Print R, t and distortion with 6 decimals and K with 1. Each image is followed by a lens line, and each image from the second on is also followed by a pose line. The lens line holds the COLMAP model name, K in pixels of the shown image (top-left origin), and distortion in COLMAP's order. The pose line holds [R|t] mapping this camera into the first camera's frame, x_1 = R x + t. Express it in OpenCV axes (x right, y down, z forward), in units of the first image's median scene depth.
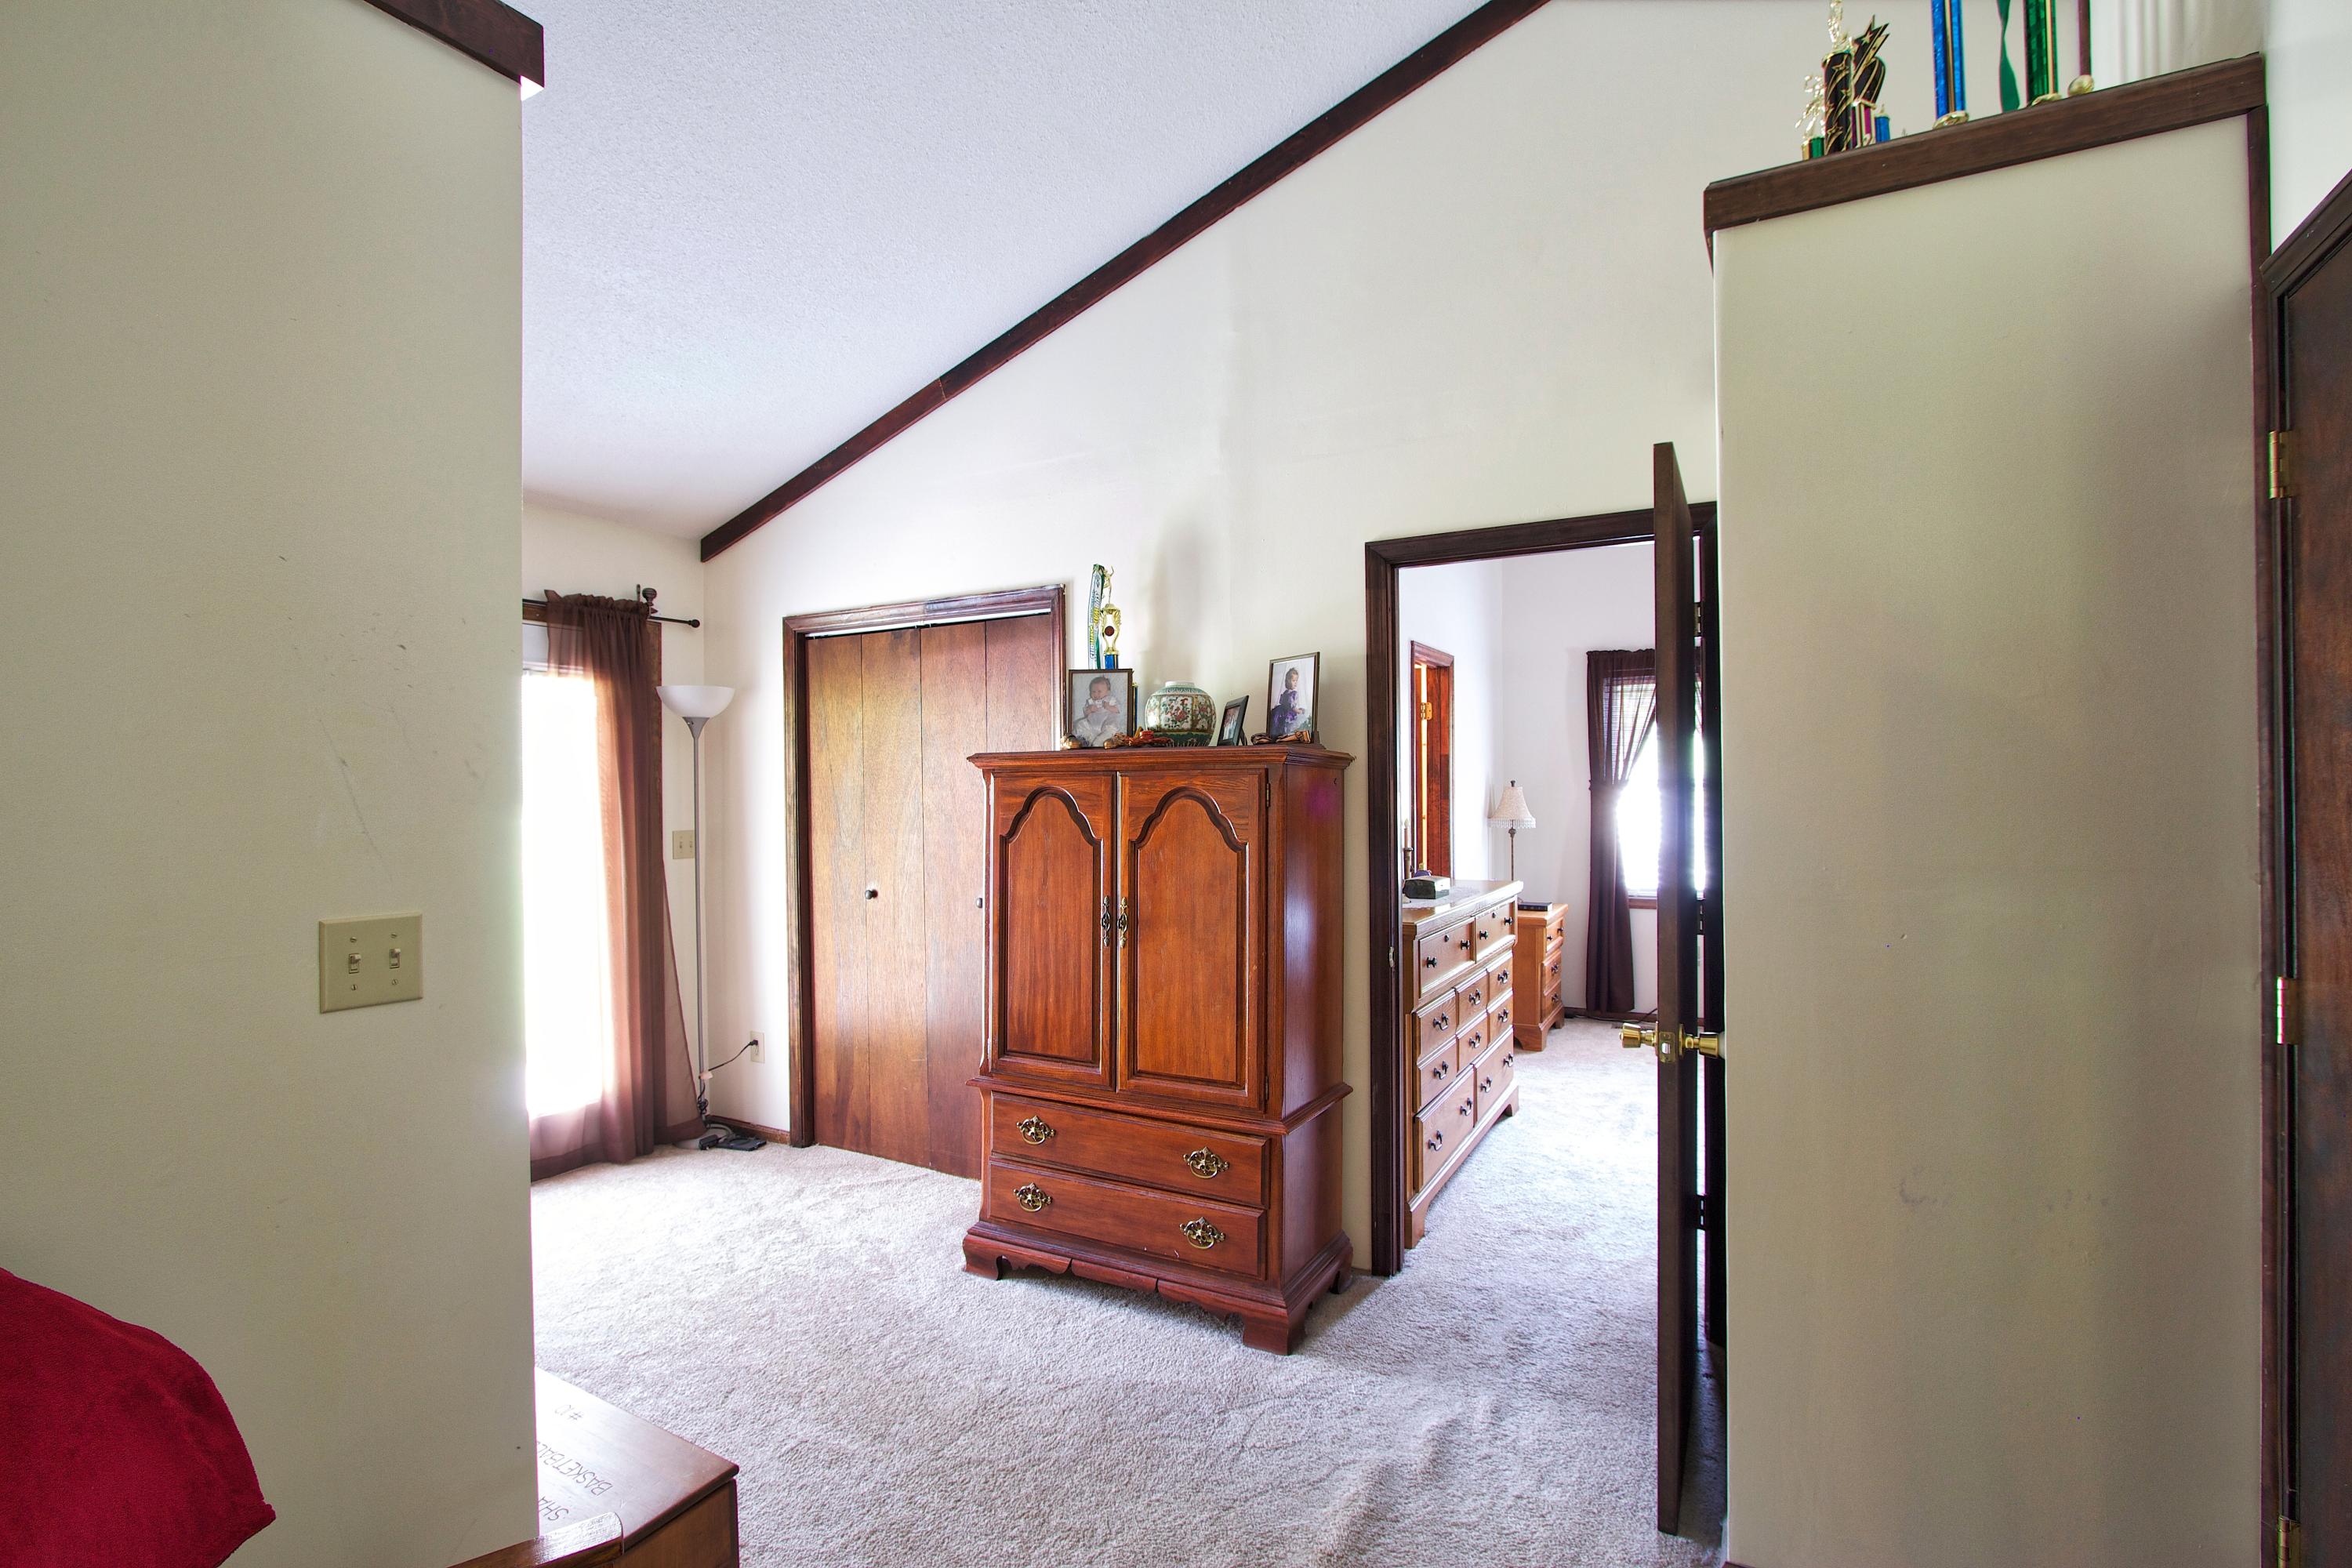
lens RADIAL K [[1088.4, 0, 1180.5], [0, 1088.4, 789.5], [0, 0, 1]] dist [-0.019919, 0.004398]
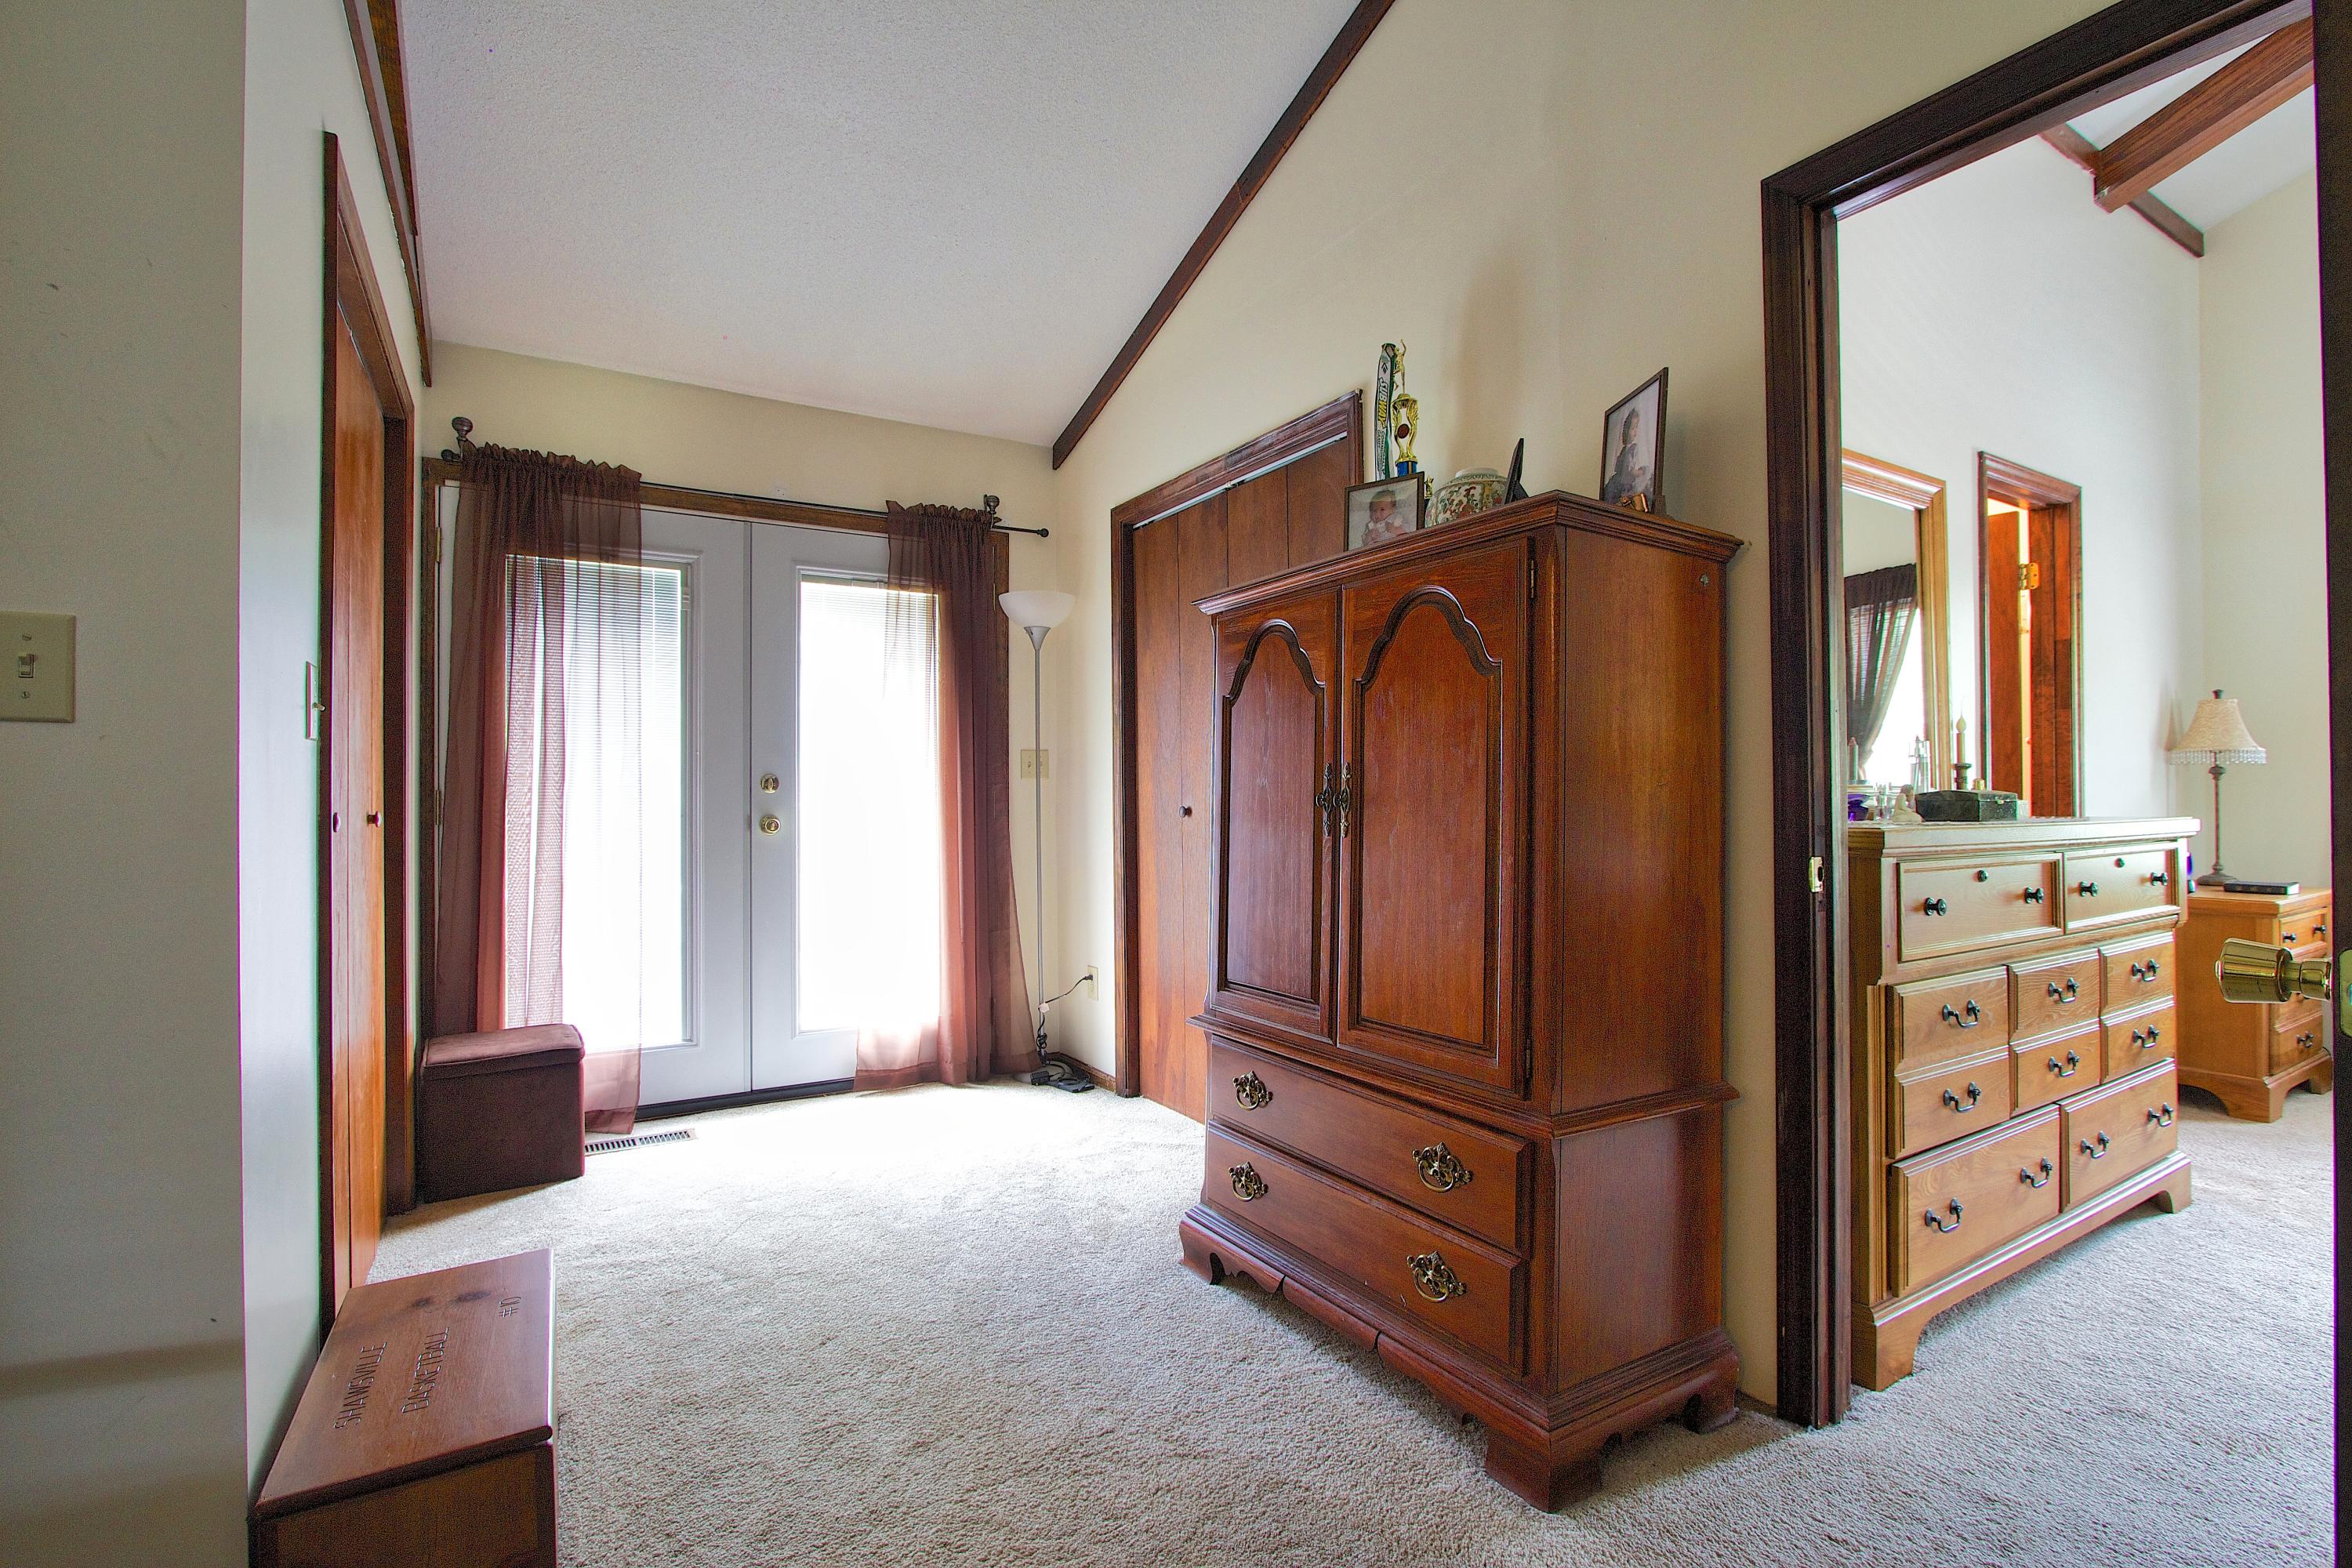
lens RADIAL K [[1088.4, 0, 1180.5], [0, 1088.4, 789.5], [0, 0, 1]] dist [-0.019919, 0.004398]
pose [[0.867751, -0.000870, -0.496998, 0.171208], [-0.003935, 0.999955, -0.008620, 0.104749], [0.496984, 0.009435, 0.867709, 0.302175]]
